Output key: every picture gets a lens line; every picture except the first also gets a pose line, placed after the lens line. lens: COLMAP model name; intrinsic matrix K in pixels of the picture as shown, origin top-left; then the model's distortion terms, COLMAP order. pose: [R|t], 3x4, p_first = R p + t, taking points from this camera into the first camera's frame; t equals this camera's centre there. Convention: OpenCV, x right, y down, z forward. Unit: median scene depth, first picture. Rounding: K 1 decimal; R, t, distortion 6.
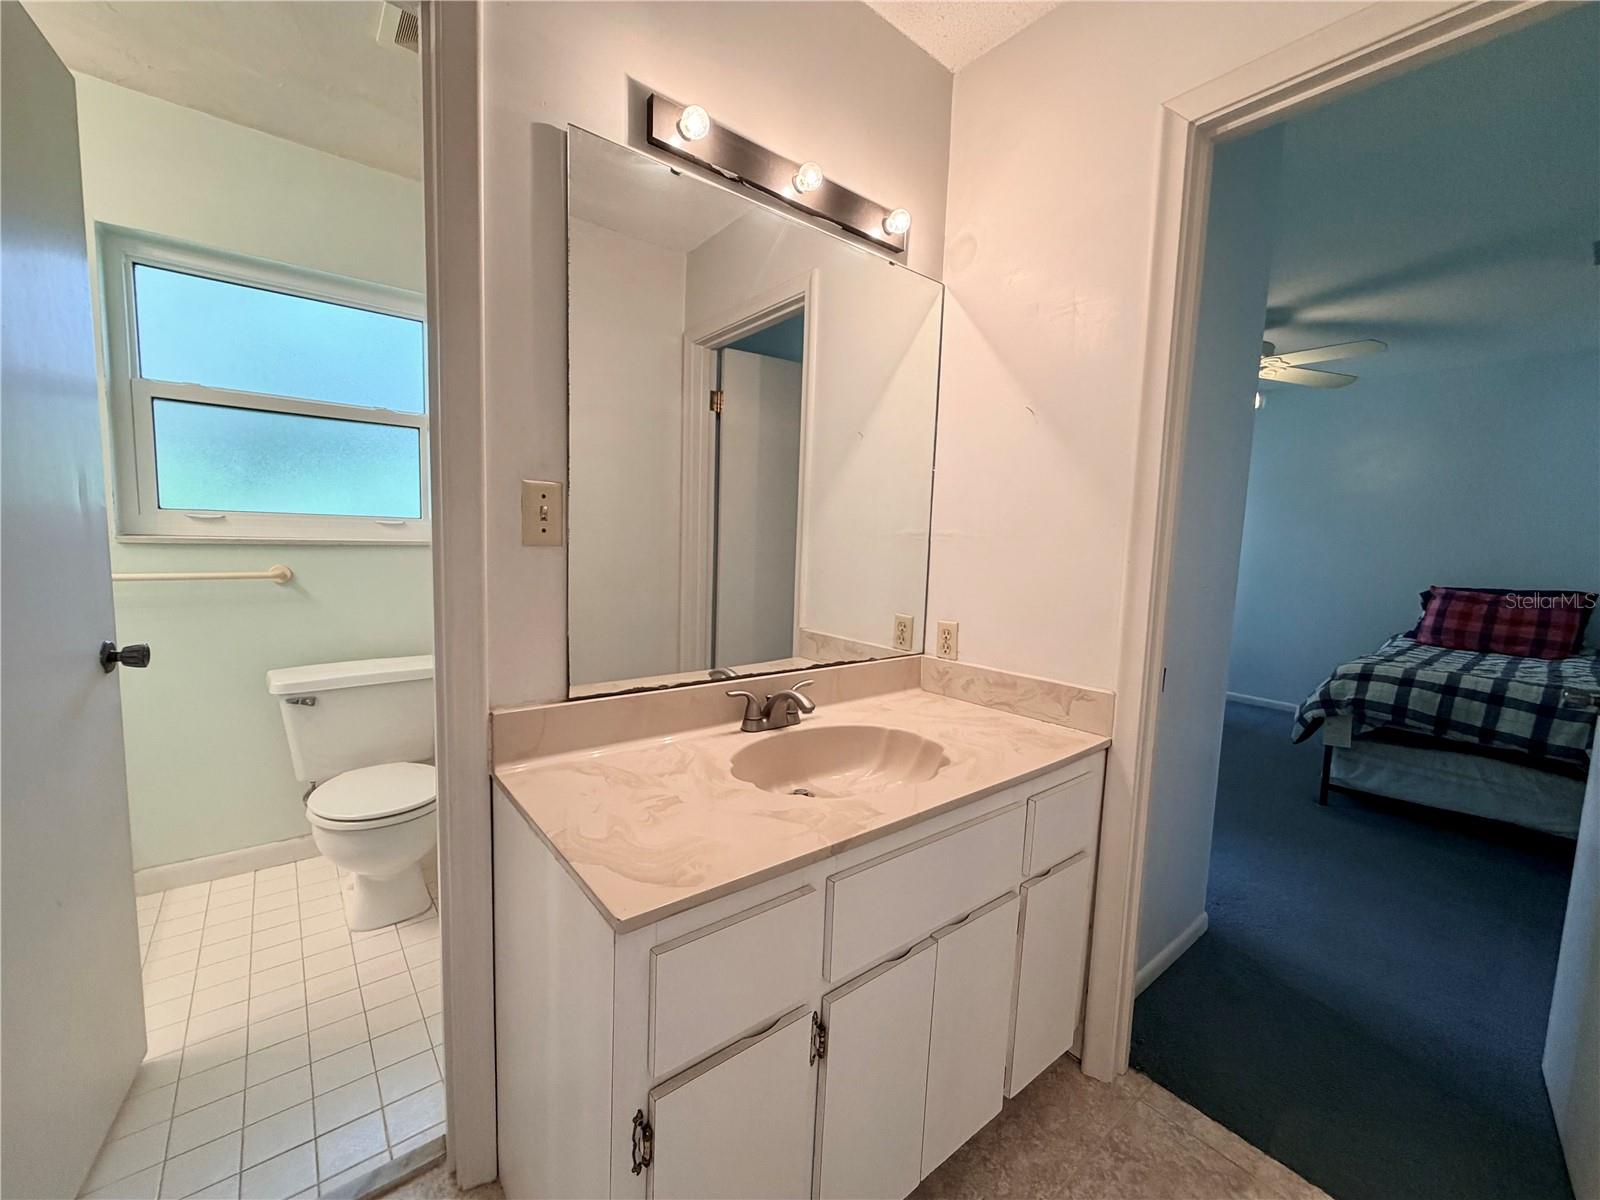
lens RADIAL K [[640.1, 0, 795.1], [0, 640.1, 594.3], [0, 0, 1]] dist [0.001344, 0.000002]
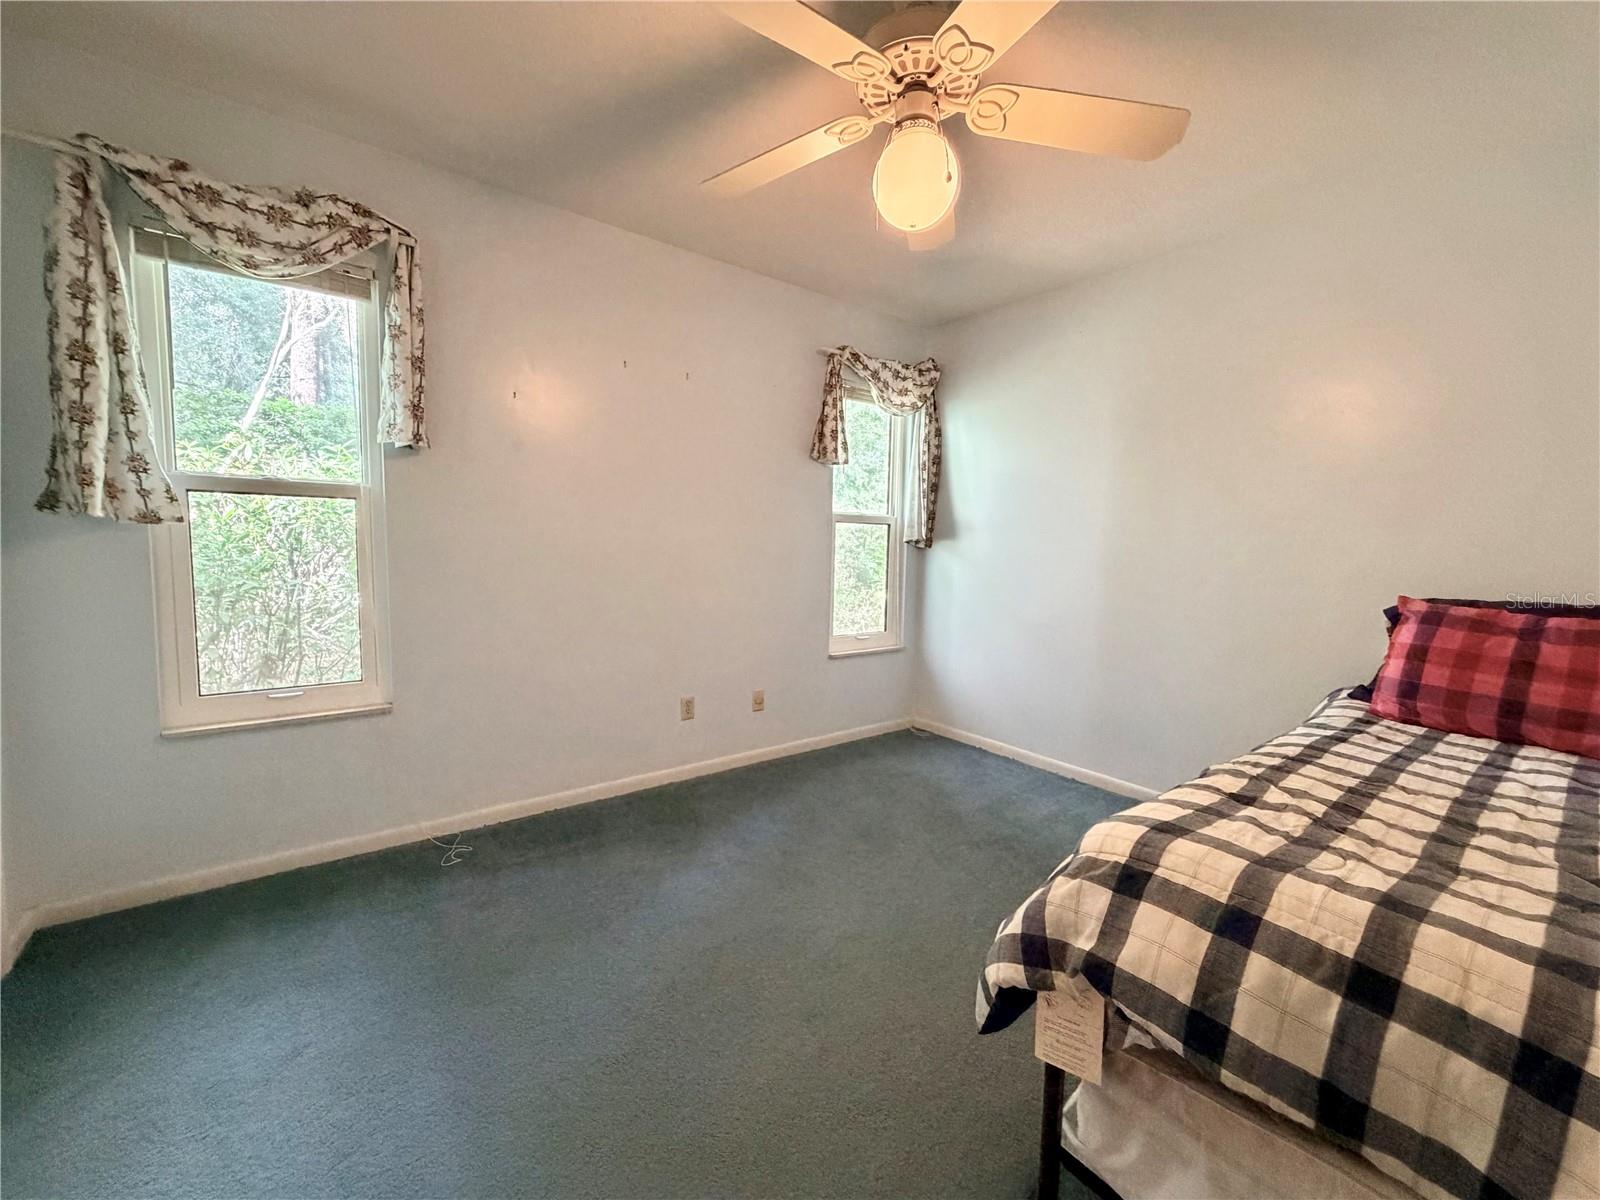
lens RADIAL K [[640.1, 0, 807.0], [0, 640.1, 604.3], [0, 0, 1]] dist [0.001344, 0.000002]
pose [[0.999812, -0.010199, -0.016499, 0.589807], [0.010180, 0.999947, -0.001248, -0.011330], [0.016511, 0.001080, 0.999863, 0.541305]]
